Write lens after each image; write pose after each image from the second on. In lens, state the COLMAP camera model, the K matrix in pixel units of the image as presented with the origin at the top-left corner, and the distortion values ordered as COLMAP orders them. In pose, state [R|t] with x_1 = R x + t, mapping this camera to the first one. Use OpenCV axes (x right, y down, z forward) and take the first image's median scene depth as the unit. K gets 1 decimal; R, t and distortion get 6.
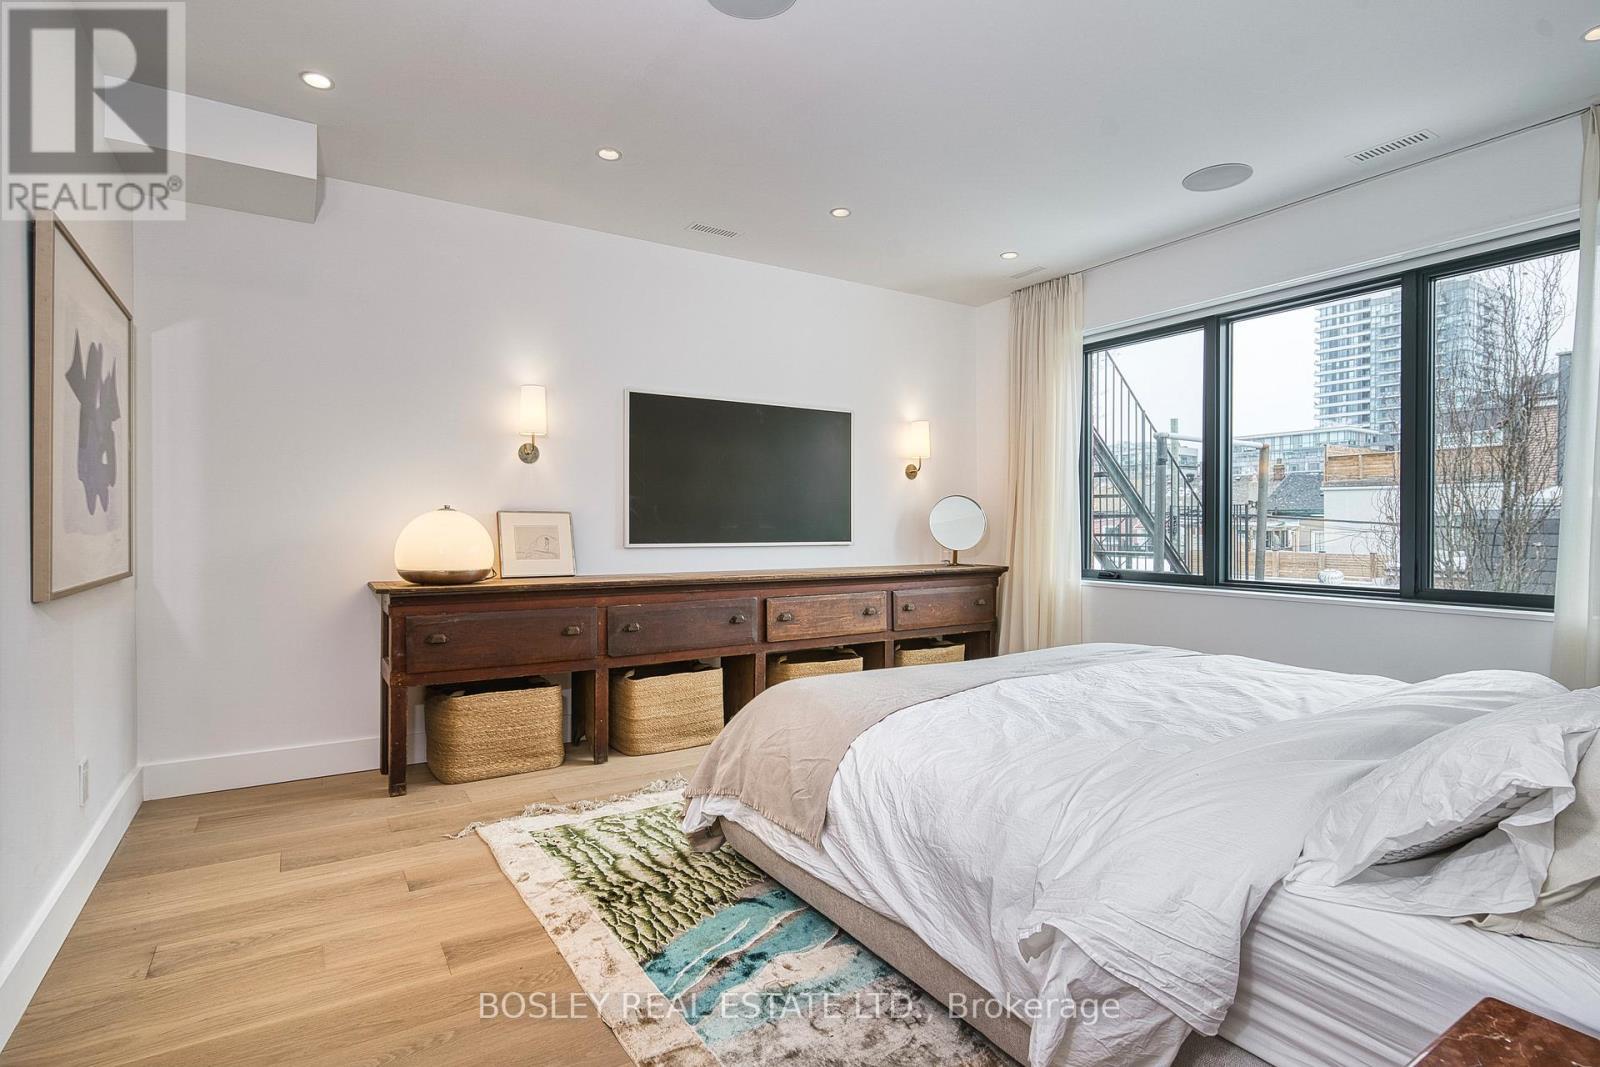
lens RADIAL K [[837.6, 0, 800.0], [0, 837.6, 533.5], [0, 0, 1]] dist [-0.001648, -0.000171]
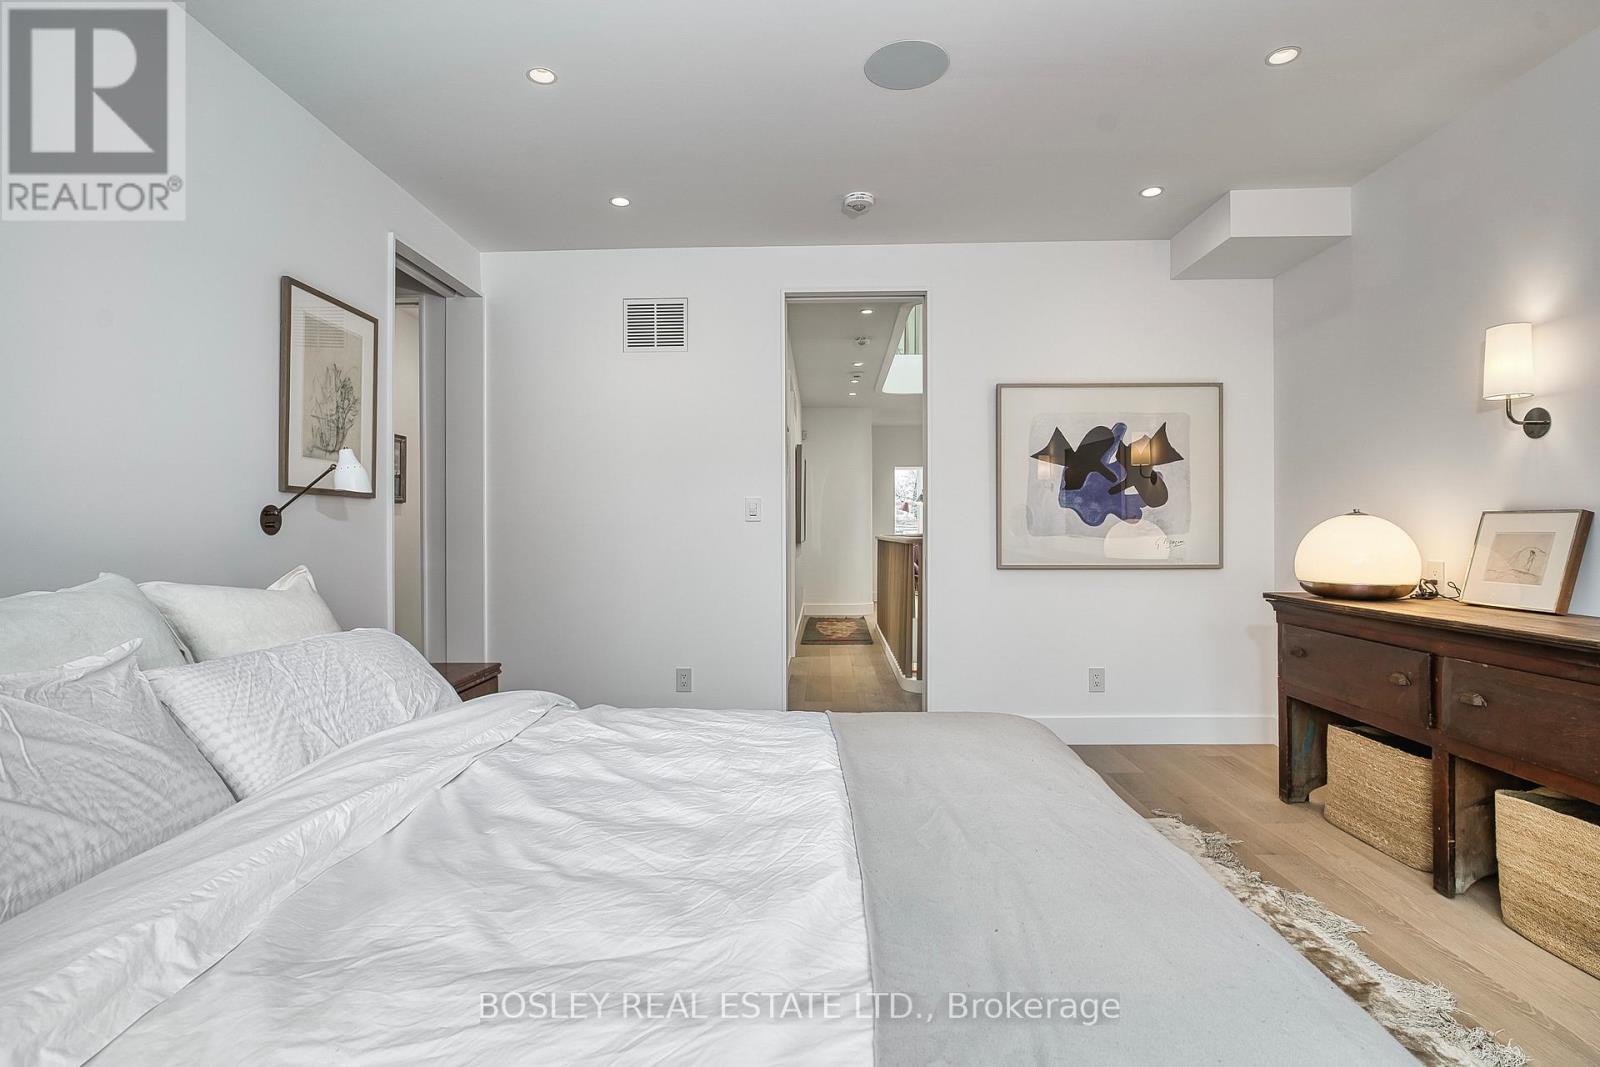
lens RADIAL K [[837.6, 0, 800.0], [0, 837.6, 533.5], [0, 0, 1]] dist [-0.001648, -0.000171]
pose [[-0.525913, 0.000804, -0.850538, 0.591414], [-0.005035, 0.999979, 0.004058, -0.009076], [0.850524, 0.006416, -0.525898, 0.933260]]
